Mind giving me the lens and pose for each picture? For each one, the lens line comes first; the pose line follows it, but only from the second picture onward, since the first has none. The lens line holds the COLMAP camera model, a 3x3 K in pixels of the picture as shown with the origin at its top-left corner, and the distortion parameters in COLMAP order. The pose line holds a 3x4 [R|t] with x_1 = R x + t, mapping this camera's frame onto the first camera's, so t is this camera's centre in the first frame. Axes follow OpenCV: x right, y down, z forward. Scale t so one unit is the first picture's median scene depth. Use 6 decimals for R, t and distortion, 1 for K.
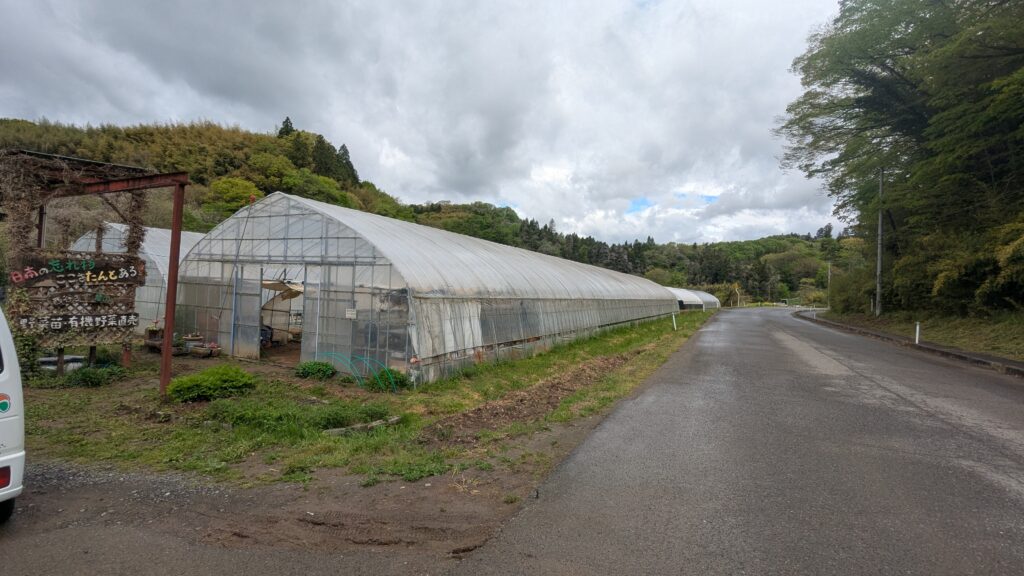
lens RADIAL K [[466.1, 0, 514.1], [0, 466.1, 286.8], [0, 0, 1]] dist [-0.015143, -0.001113]
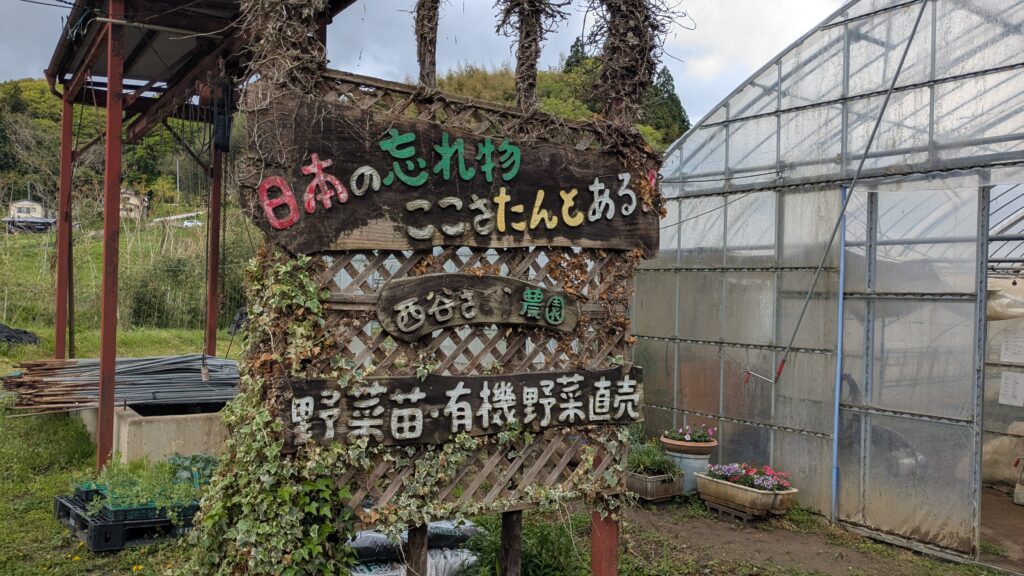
lens RADIAL K [[829.7, 0, 511.9], [0, 829.7, 289.1], [0, 0, 1]] dist [0.005705, -0.006233]
pose [[0.858236, -0.027966, -0.512493, -0.704192], [0.016808, 0.999510, -0.026394, 0.028357], [0.512980, 0.014039, 0.858286, 0.640048]]
